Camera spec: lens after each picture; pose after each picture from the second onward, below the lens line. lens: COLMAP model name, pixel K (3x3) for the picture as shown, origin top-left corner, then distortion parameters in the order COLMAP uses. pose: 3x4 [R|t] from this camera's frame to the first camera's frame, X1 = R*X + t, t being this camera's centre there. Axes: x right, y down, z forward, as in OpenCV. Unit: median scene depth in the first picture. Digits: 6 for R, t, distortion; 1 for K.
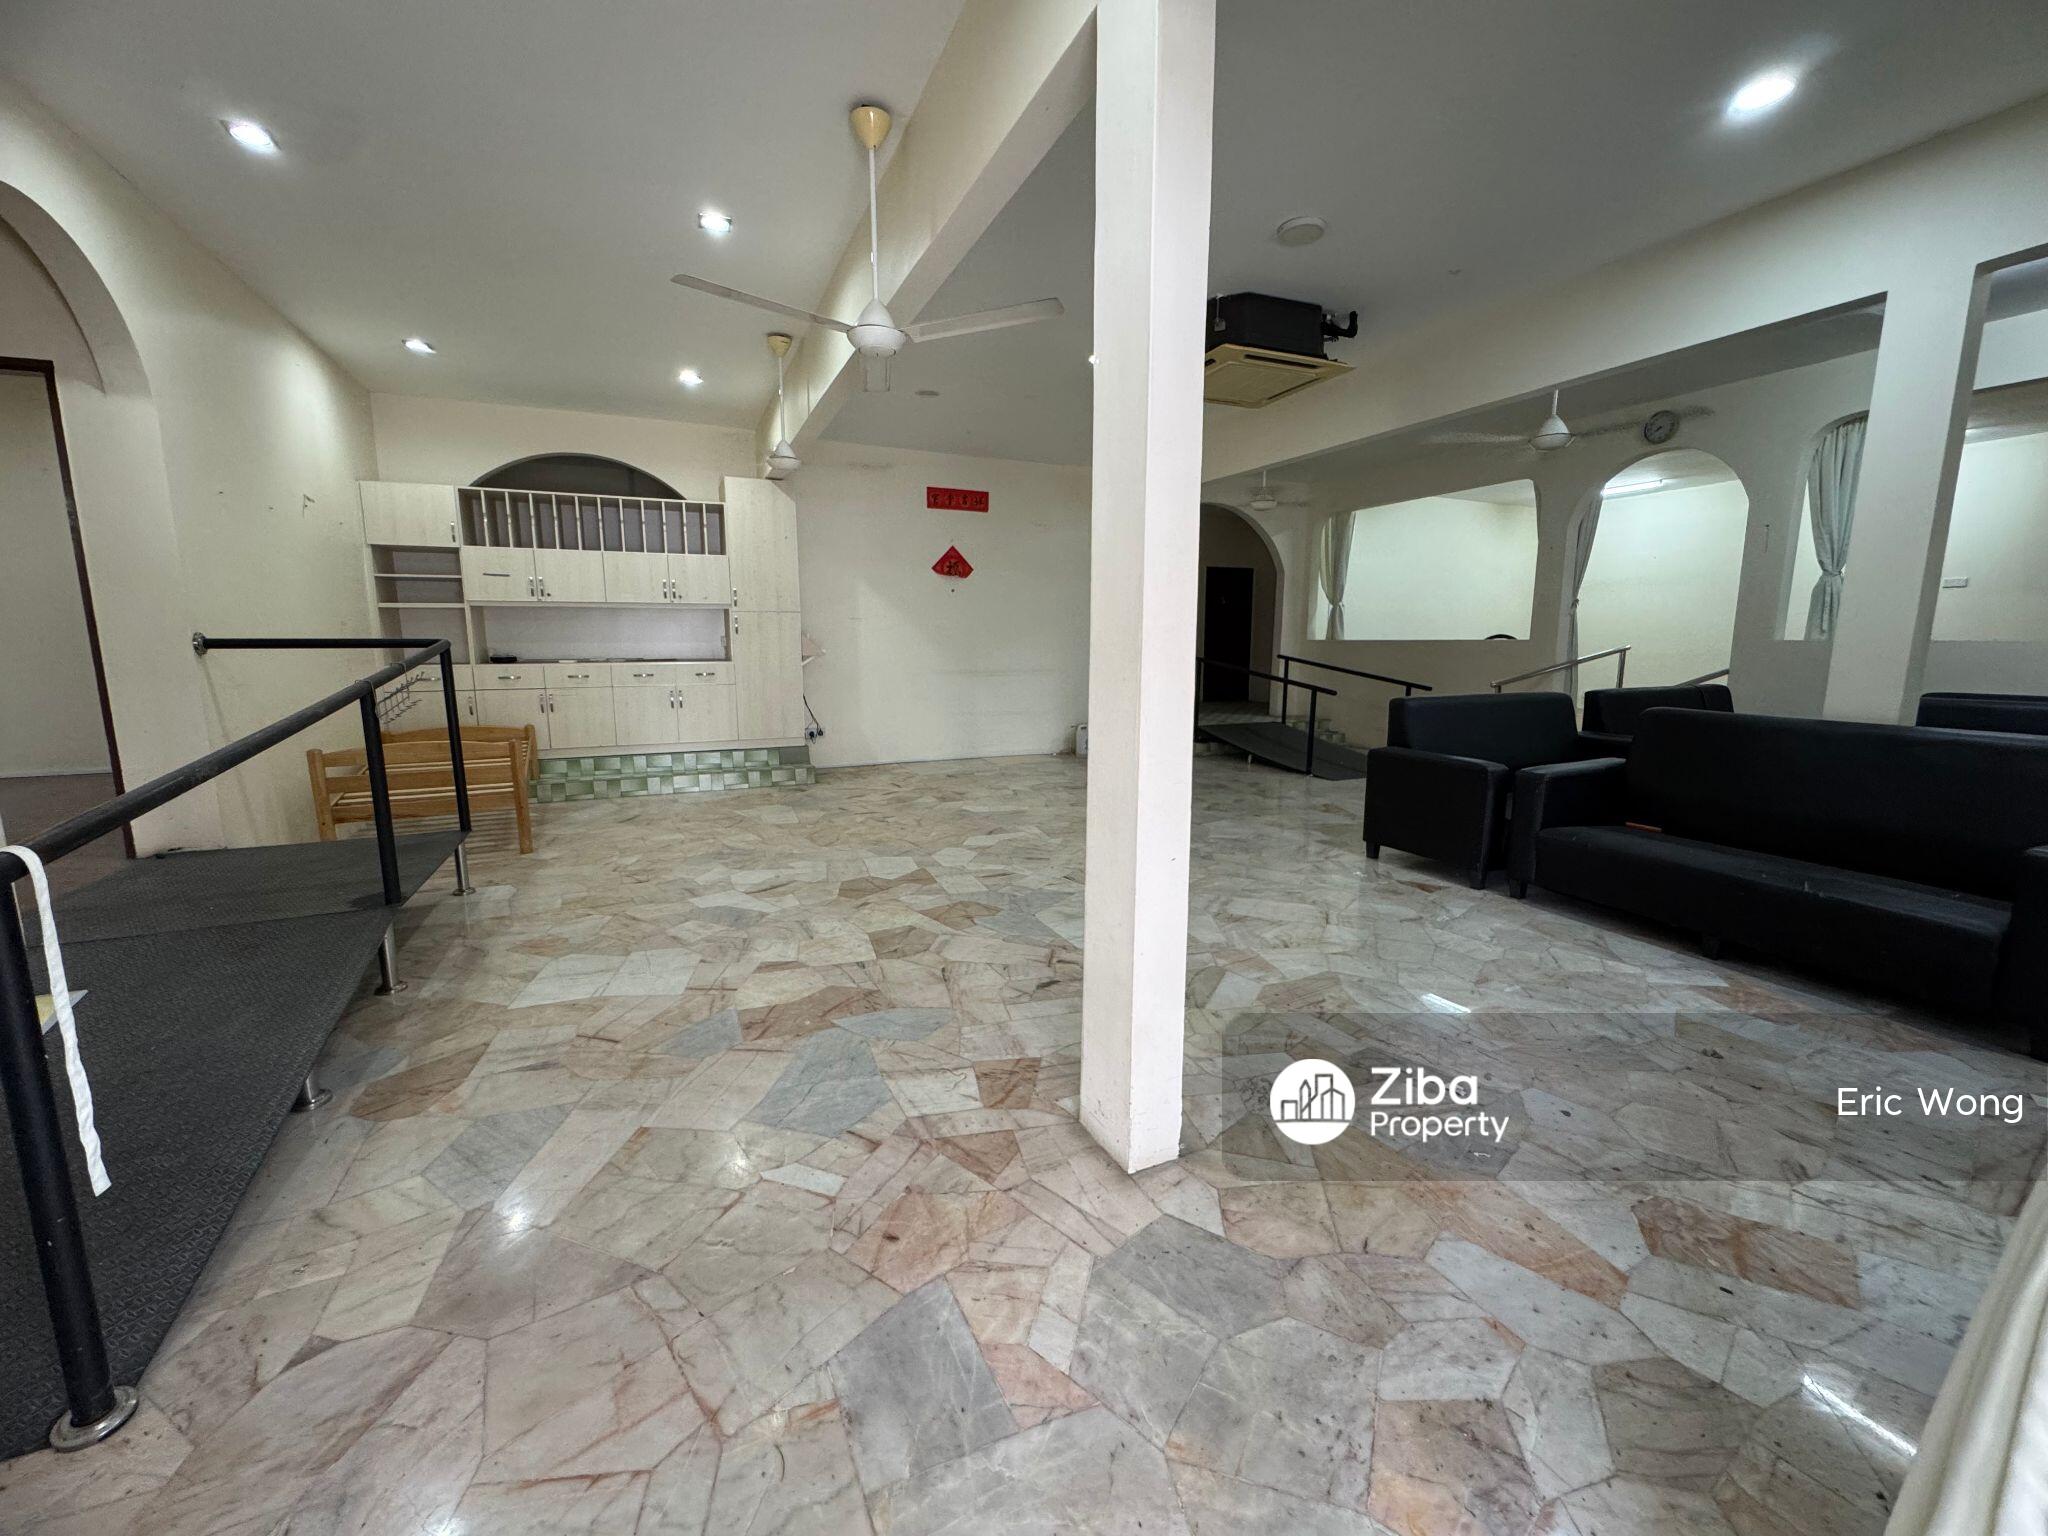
lens RADIAL K [[816.7, 0, 1023.1], [0, 816.7, 766.2], [0, 0, 1]] dist [-0.004328, 0.000856]
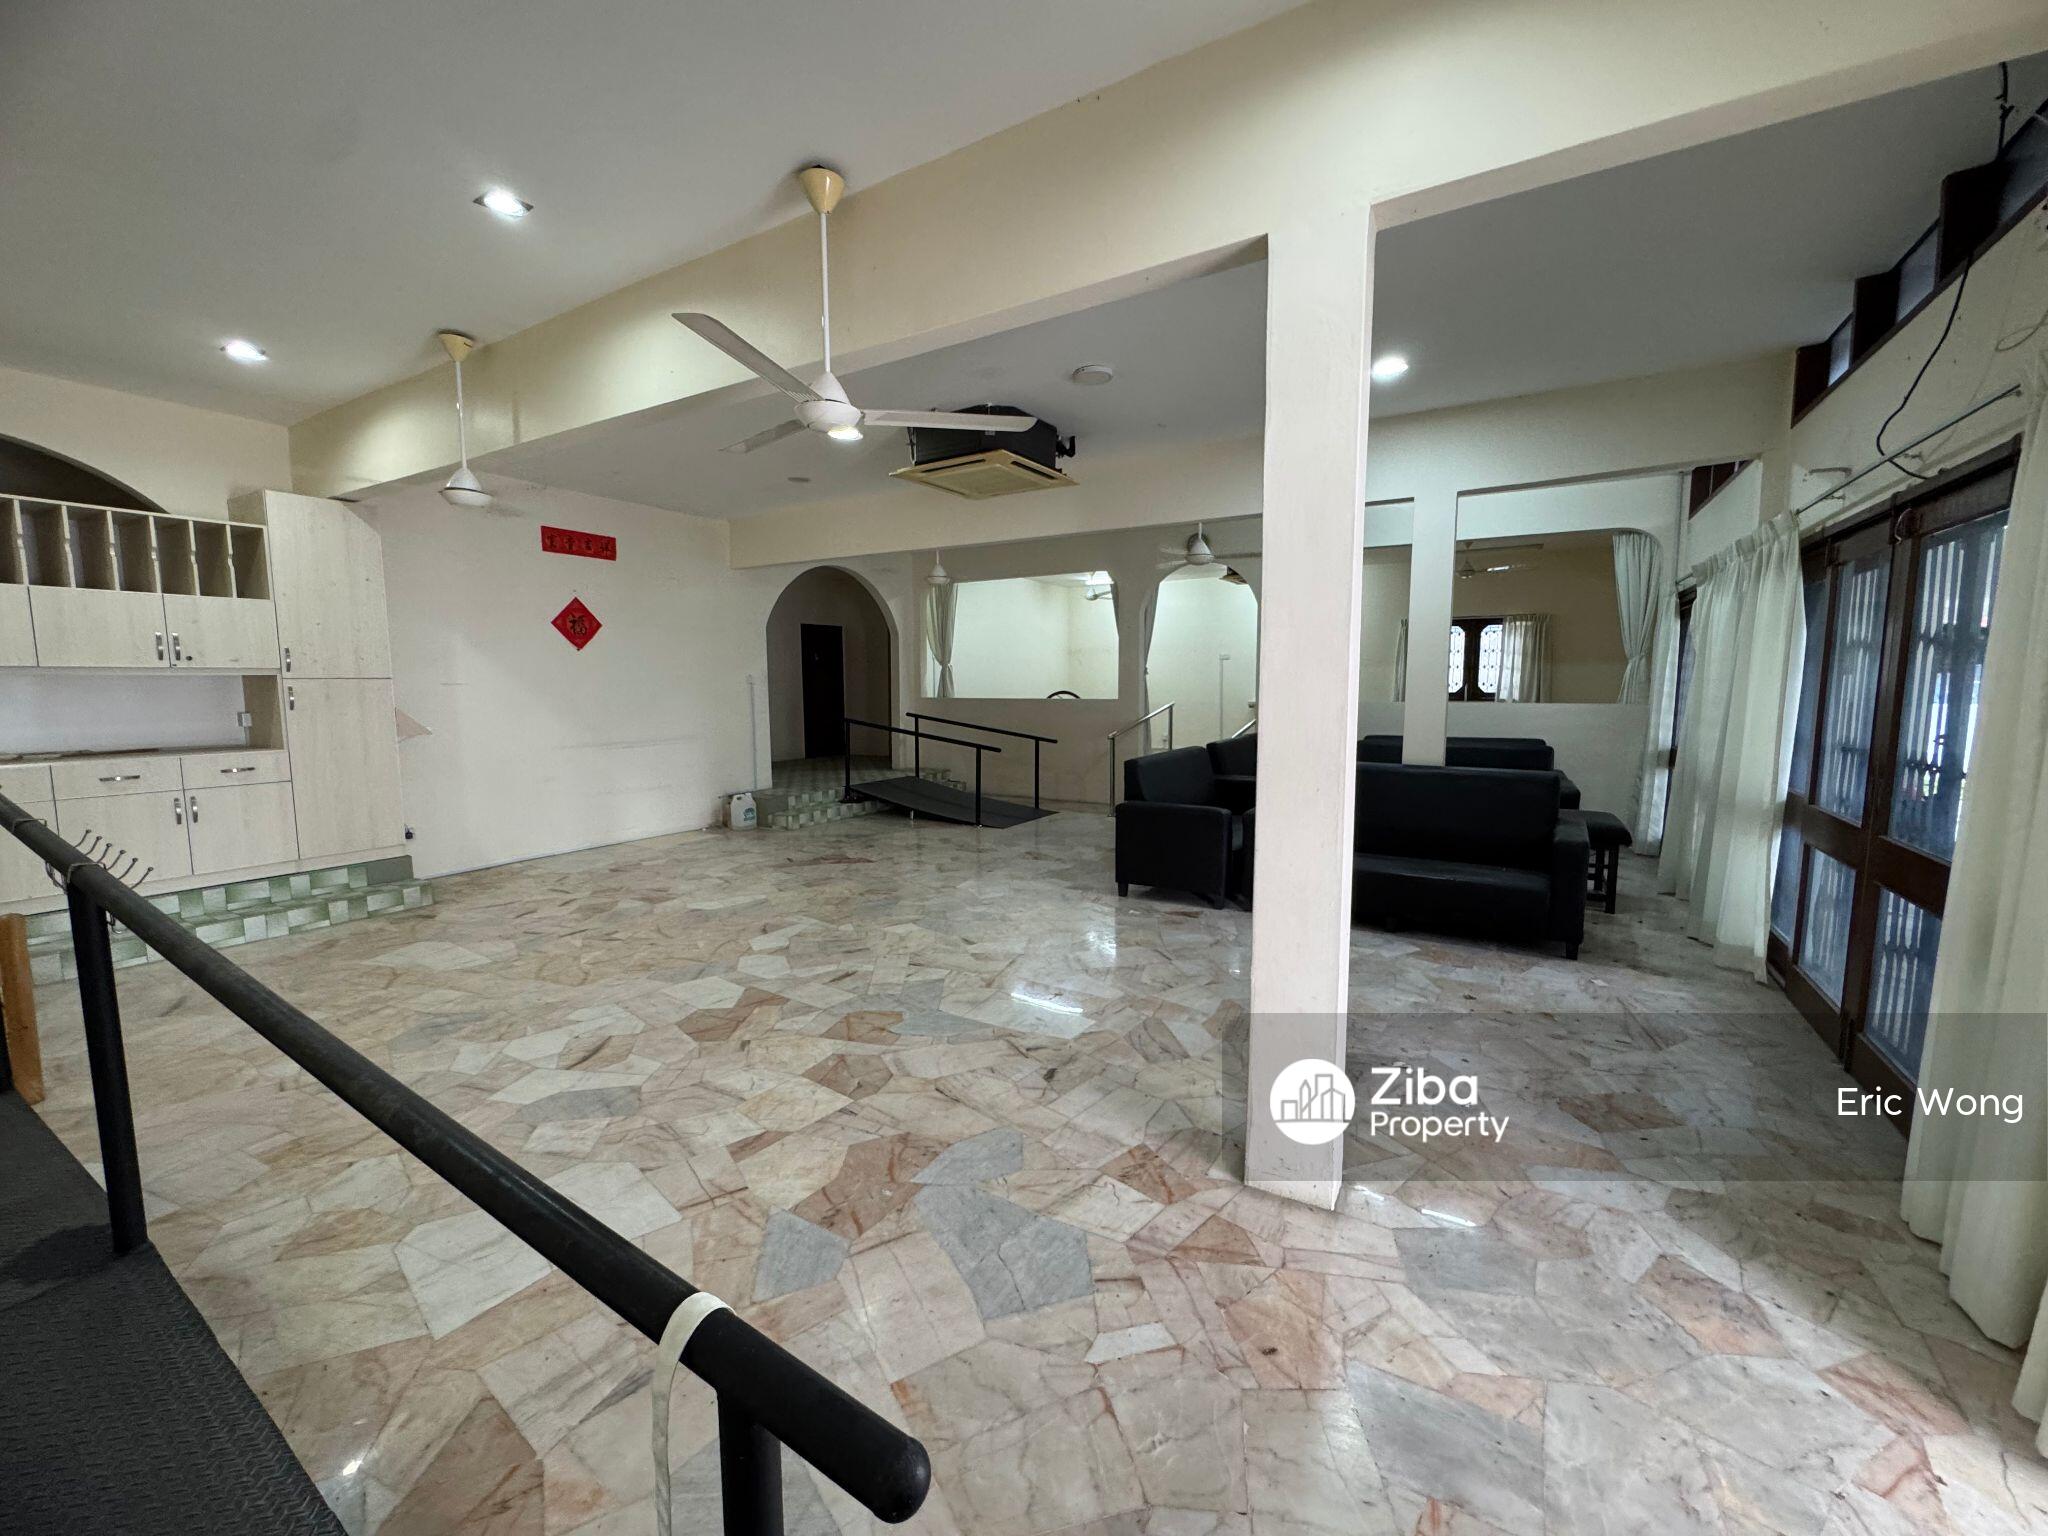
lens RADIAL K [[816.7, 0, 1017.8], [0, 816.7, 769.4], [0, 0, 1]] dist [-0.004328, 0.000856]
pose [[0.822204, -0.064284, 0.565551, -0.393718], [0.091305, 0.995631, -0.019570, -0.067362], [-0.561821, 0.067728, 0.824481, 0.114253]]
